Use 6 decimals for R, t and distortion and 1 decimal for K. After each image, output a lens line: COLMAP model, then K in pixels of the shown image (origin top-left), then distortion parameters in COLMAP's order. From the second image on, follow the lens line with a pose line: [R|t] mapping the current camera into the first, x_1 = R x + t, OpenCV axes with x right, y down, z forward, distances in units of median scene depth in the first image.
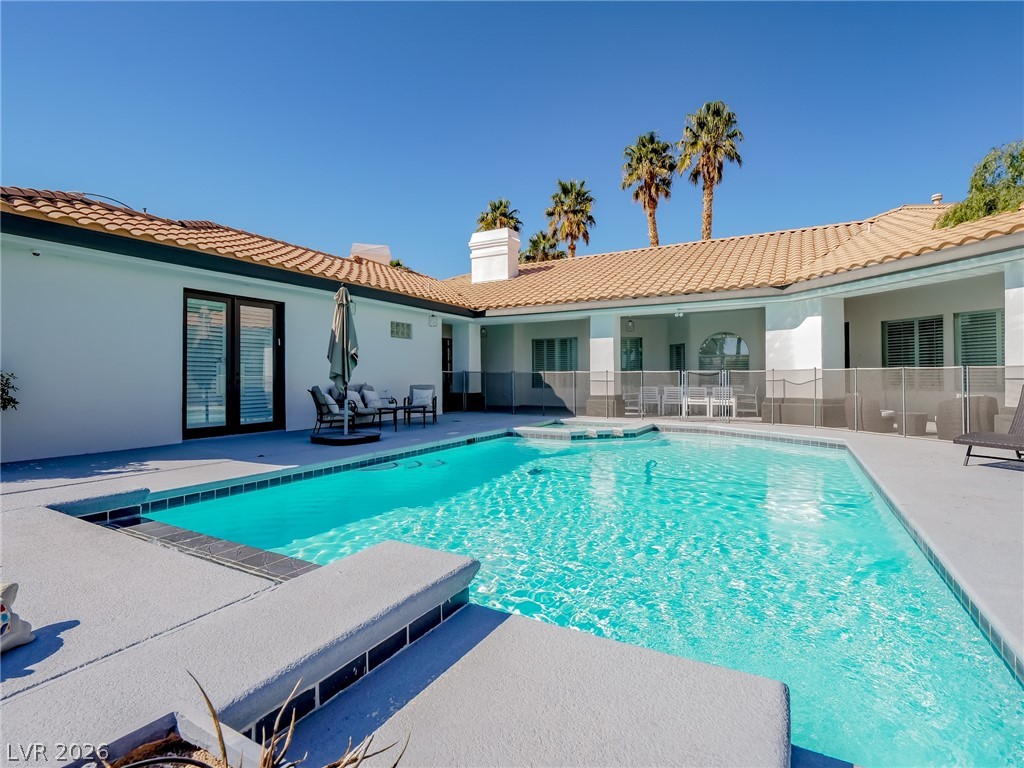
lens RADIAL K [[494.2, 0, 512.1], [0, 494.2, 380.5], [0, 0, 1]] dist [-0.016922, 0.001236]
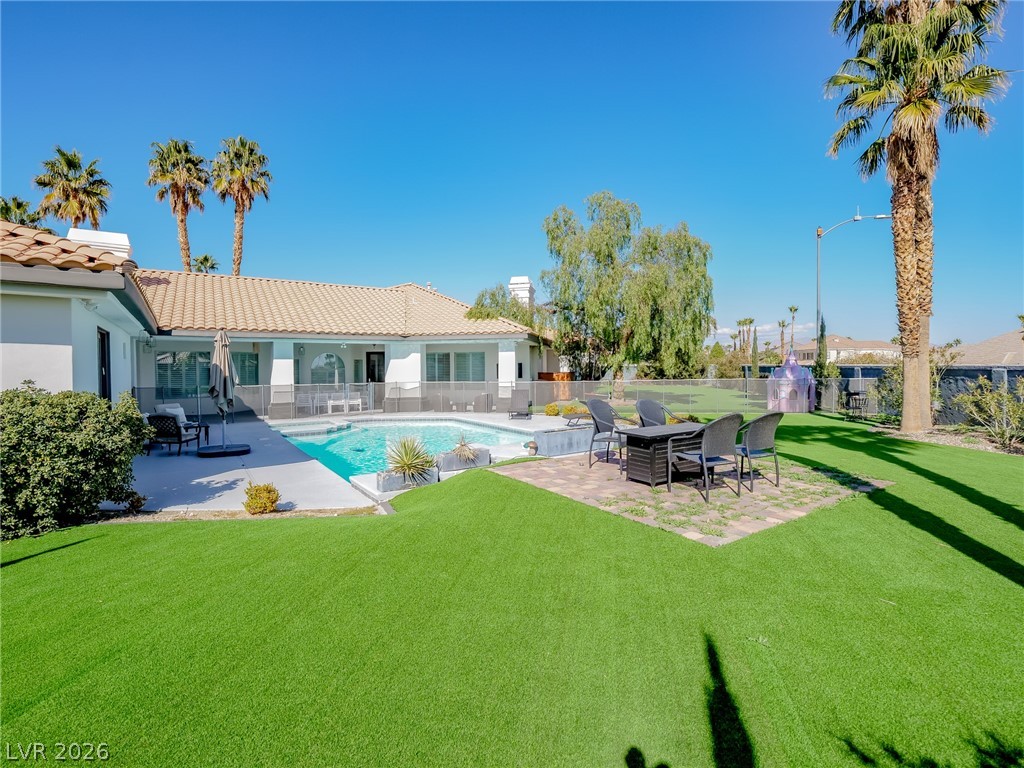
lens RADIAL K [[494.2, 0, 512.1], [0, 494.2, 378.0], [0, 0, 1]] dist [-0.016922, 0.001236]
pose [[0.446111, -0.022816, 0.894687, -0.347349], [0.009991, 0.999740, 0.020514, -0.027216], [-0.894922, -0.000212, 0.446223, -0.063686]]
